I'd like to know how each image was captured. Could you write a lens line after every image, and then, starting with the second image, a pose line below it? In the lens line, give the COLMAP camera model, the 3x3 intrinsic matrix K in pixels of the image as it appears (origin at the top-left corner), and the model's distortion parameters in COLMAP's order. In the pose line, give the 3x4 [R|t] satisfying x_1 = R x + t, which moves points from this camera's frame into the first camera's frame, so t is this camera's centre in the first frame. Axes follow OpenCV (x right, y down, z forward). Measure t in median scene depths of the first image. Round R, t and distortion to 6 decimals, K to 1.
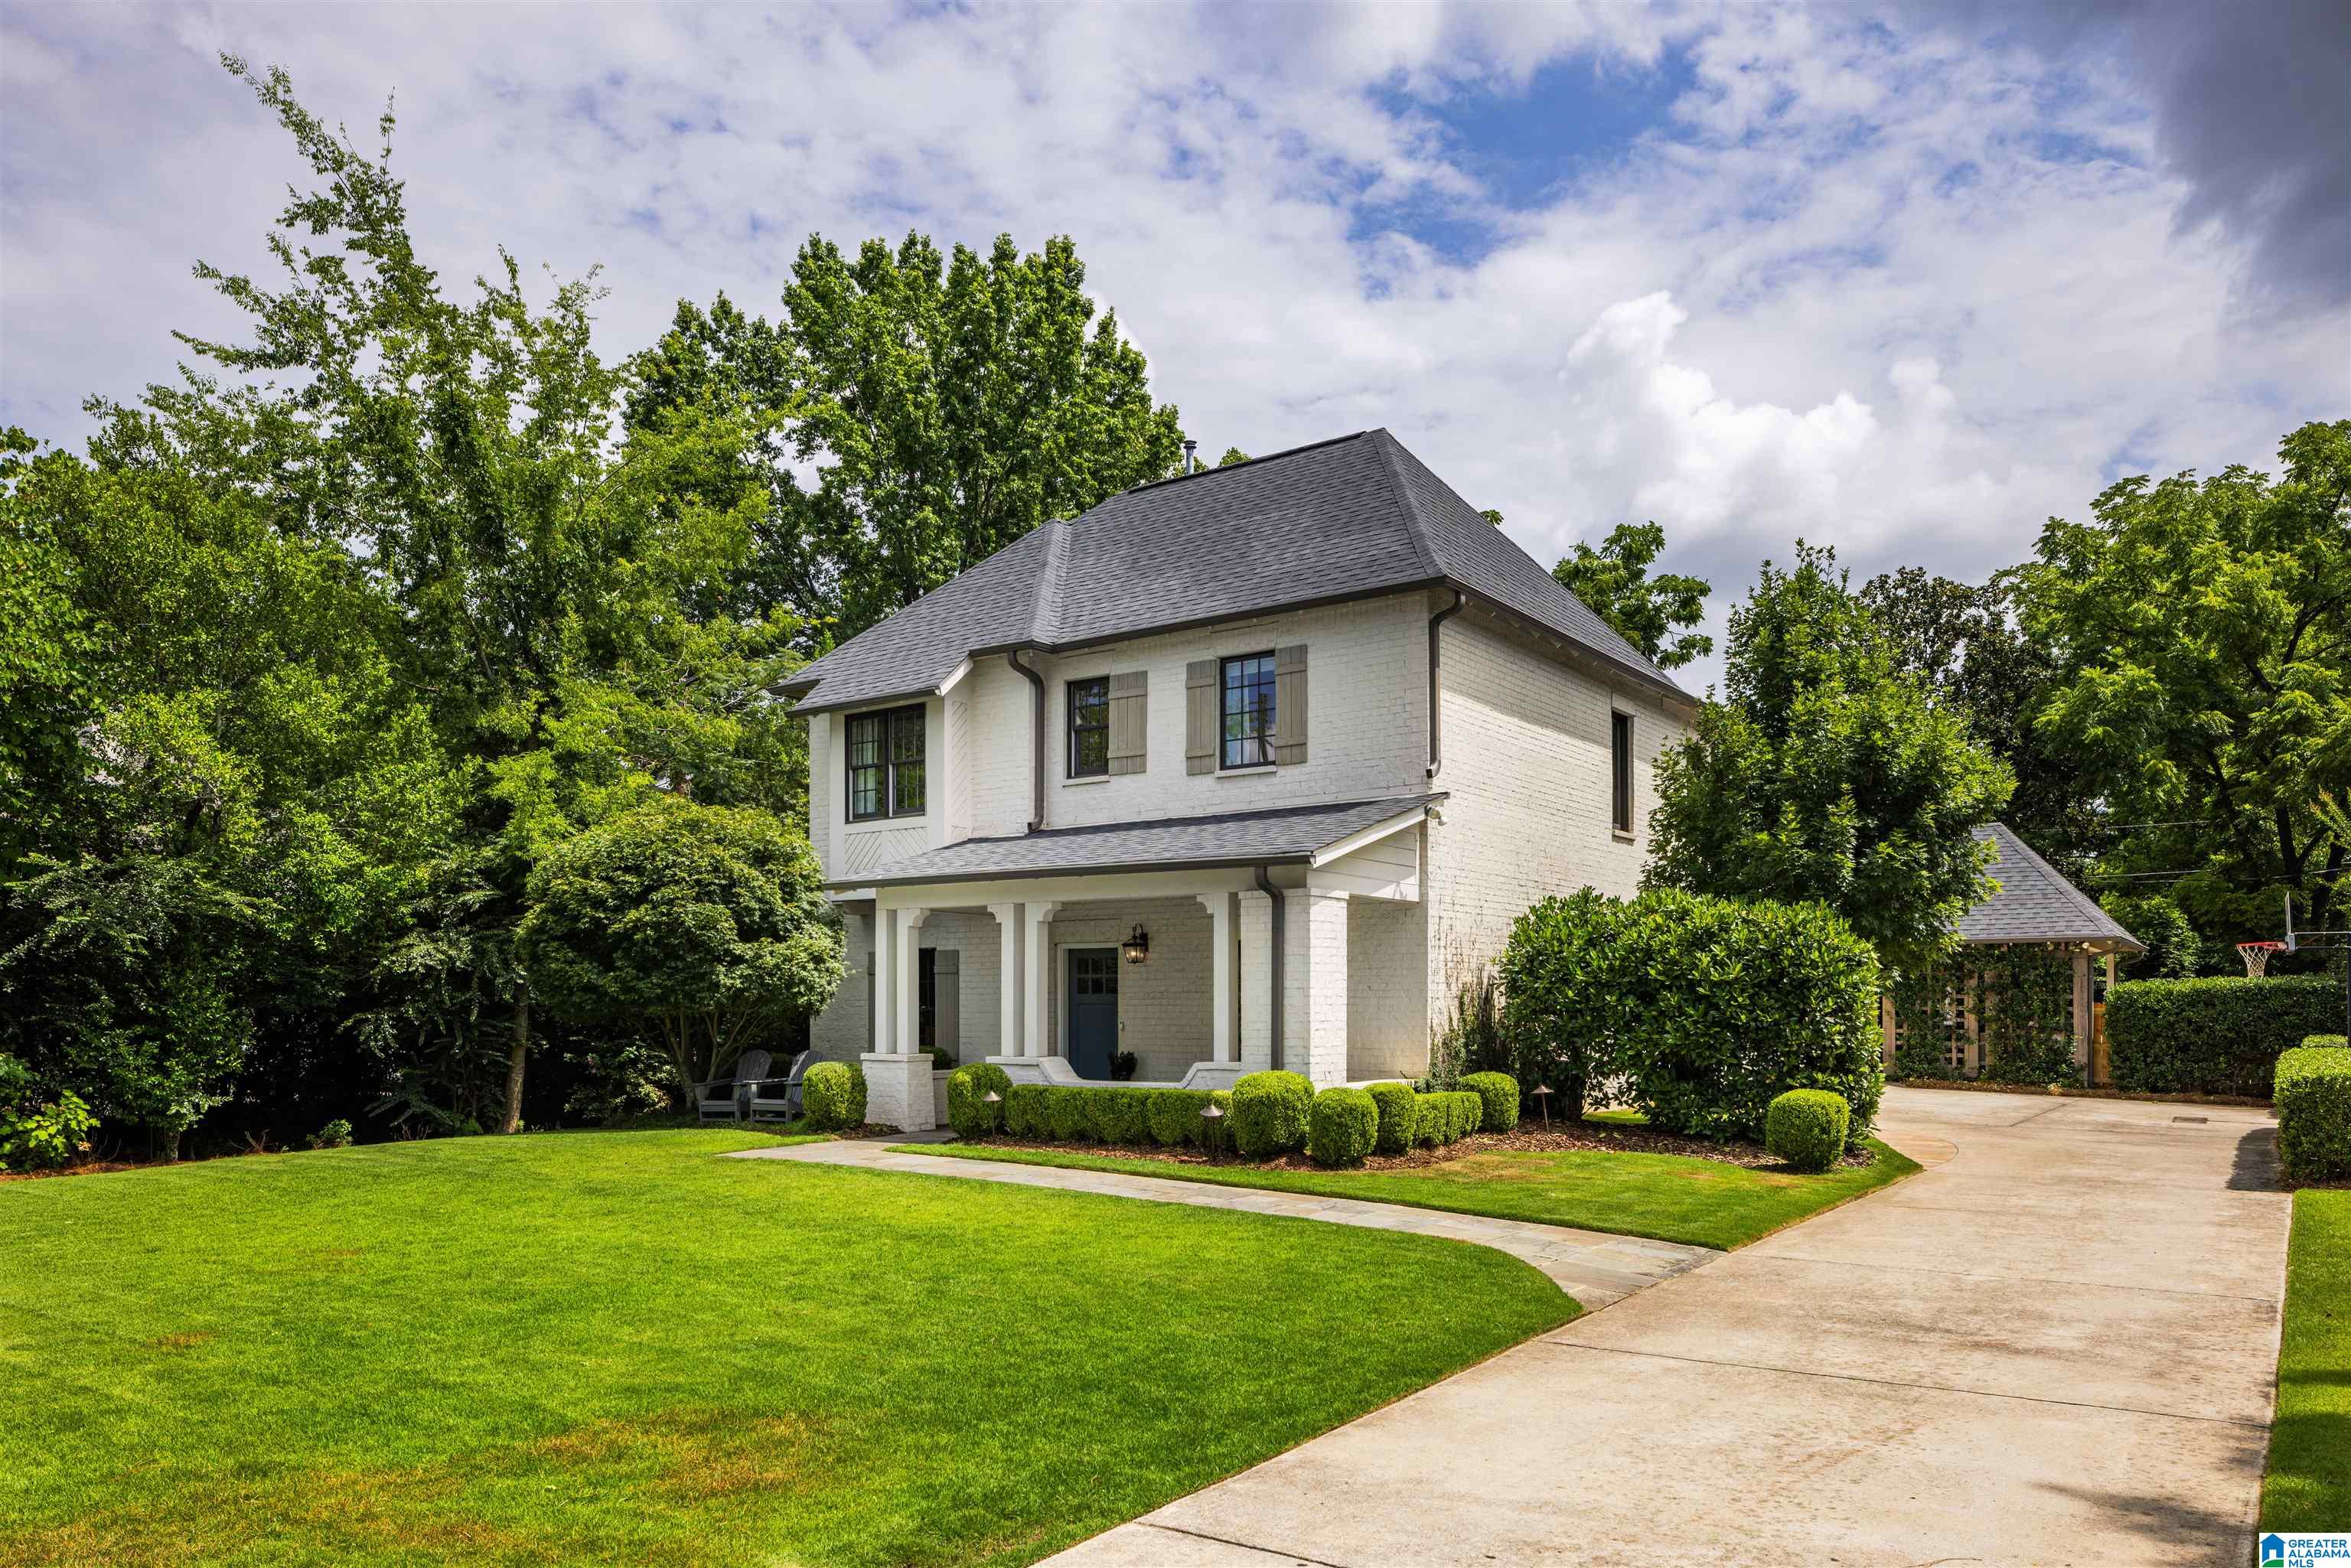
lens RADIAL K [[1629.3, 0, 1128.0], [0, 1629.3, 973.3], [0, 0, 1]] dist [-0.004014, -0.002754]
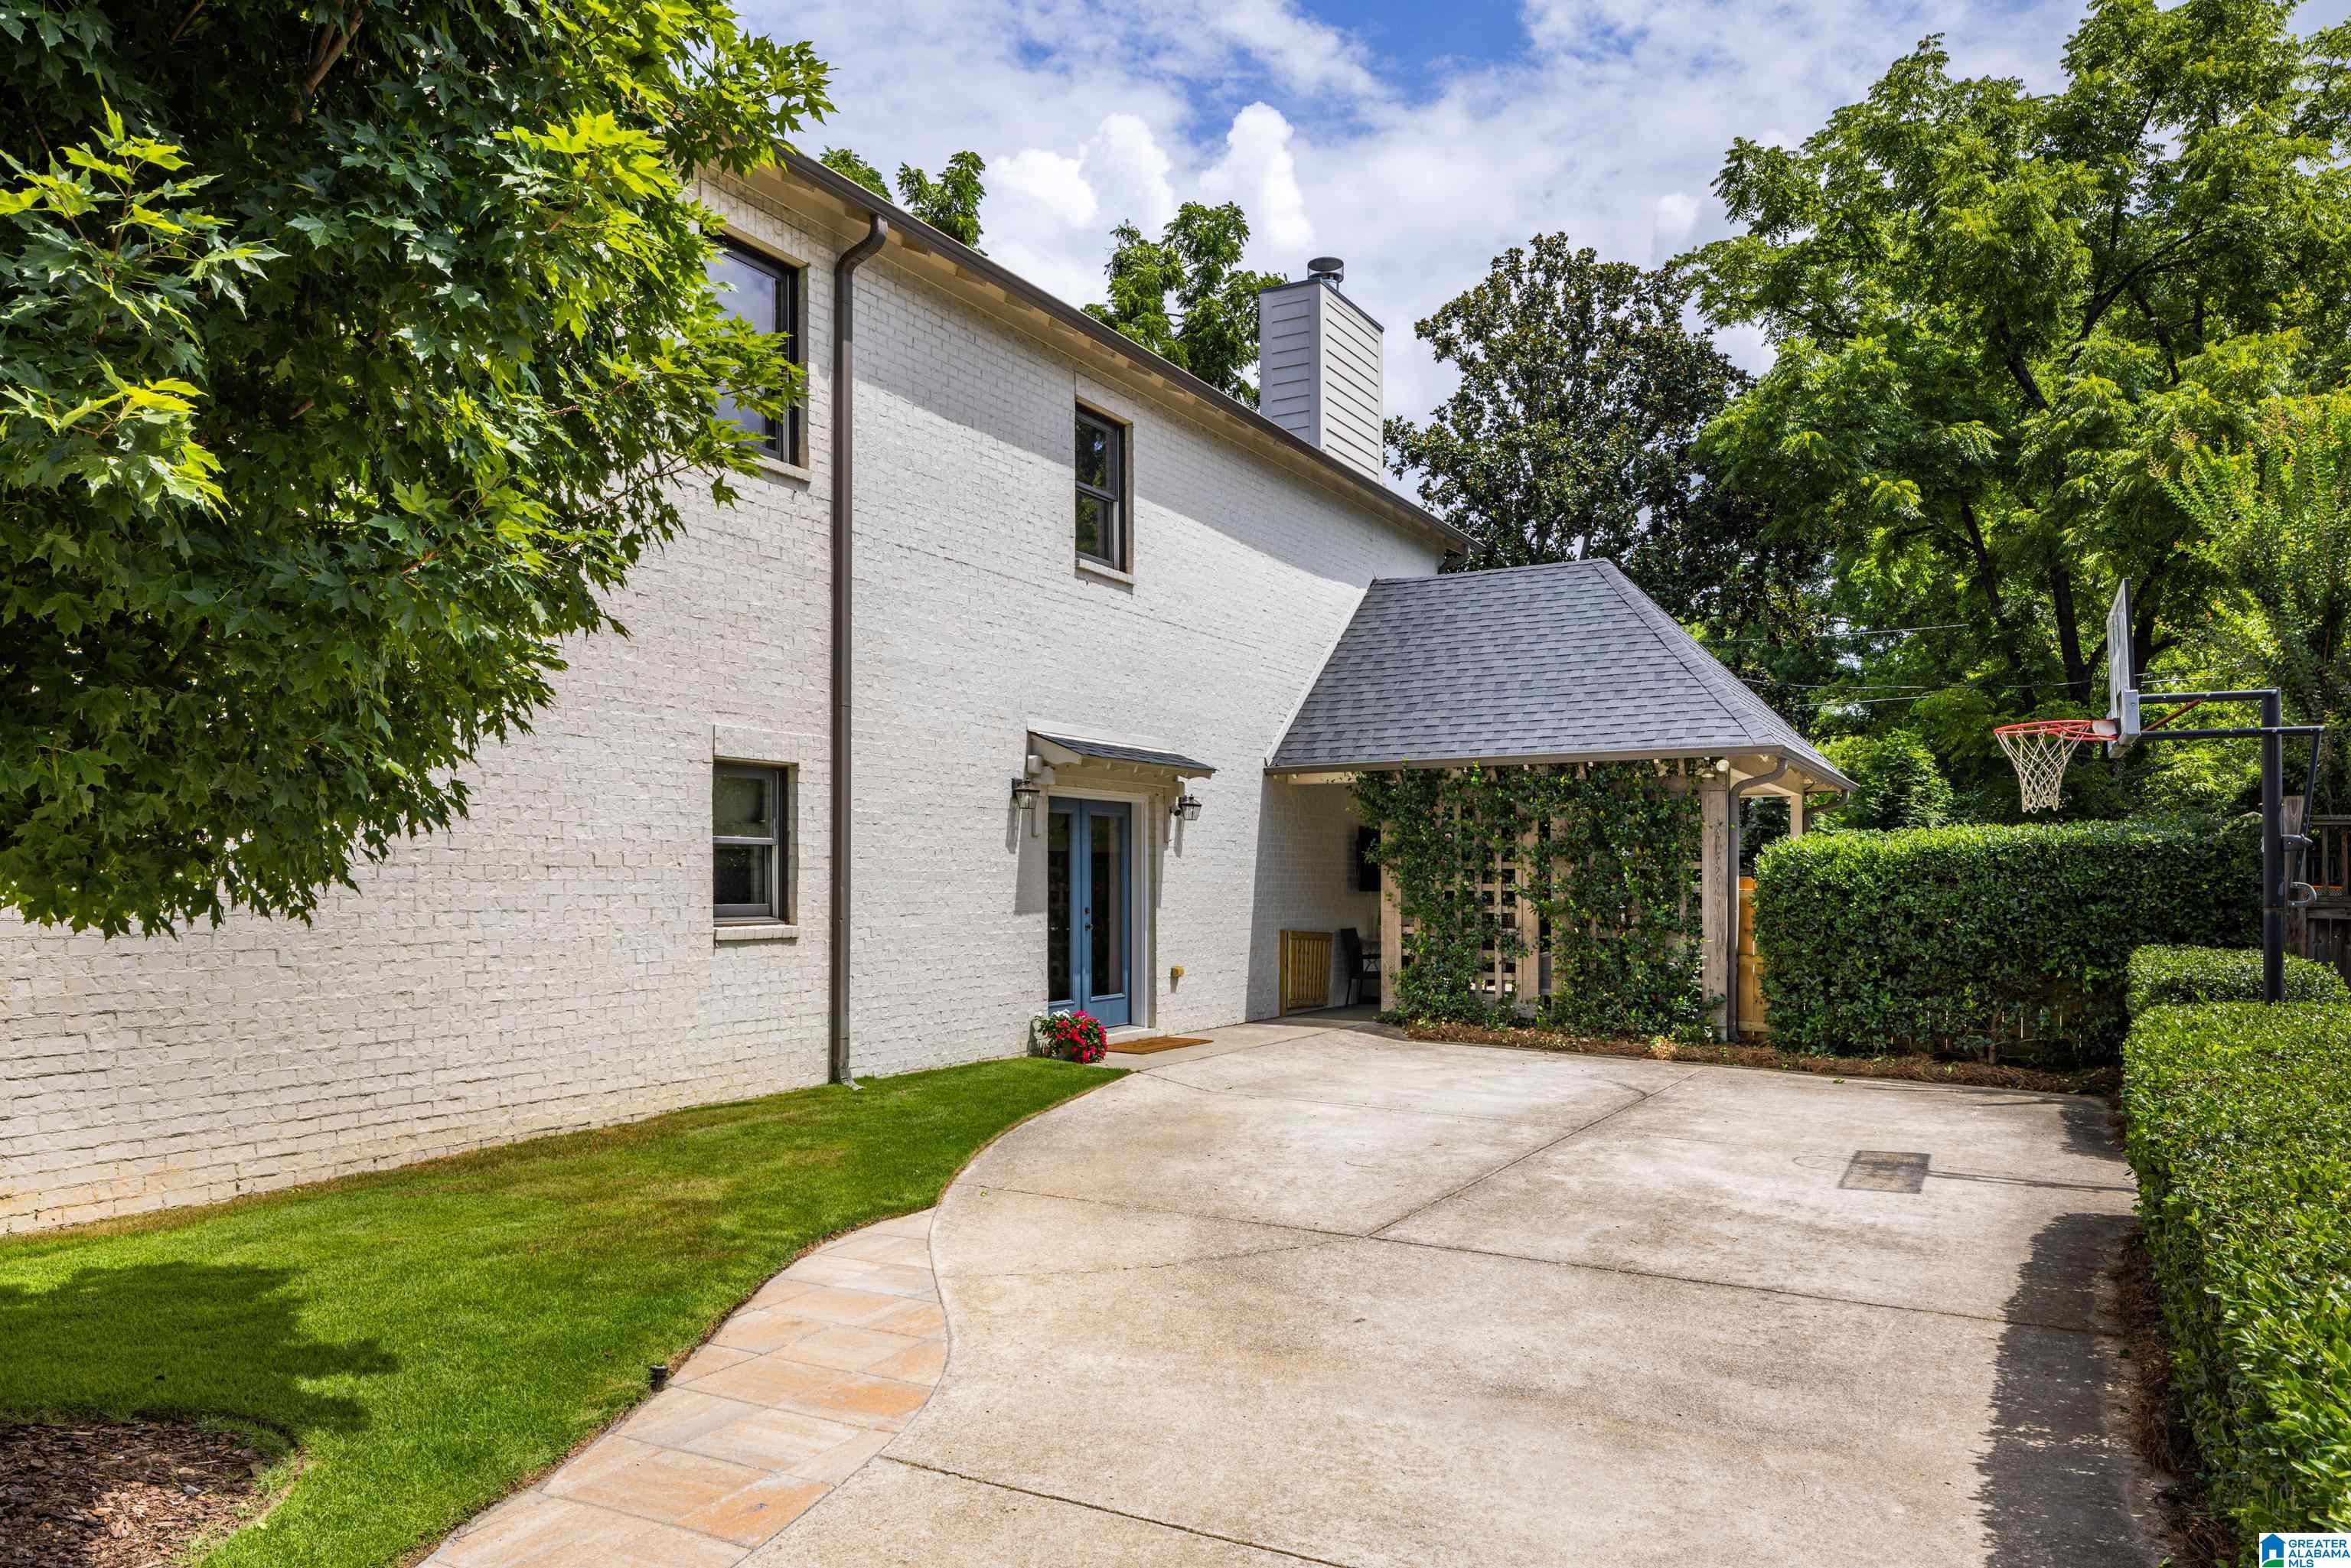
lens RADIAL K [[1629.3, 0, 1129.3], [0, 1629.3, 860.7], [0, 0, 1]] dist [-0.004014, -0.002754]
pose [[0.994483, 0.002612, 0.104864, 0.336330], [-0.002943, 0.999991, 0.003001, 0.011568], [-0.104855, -0.003293, 0.994482, 0.490253]]
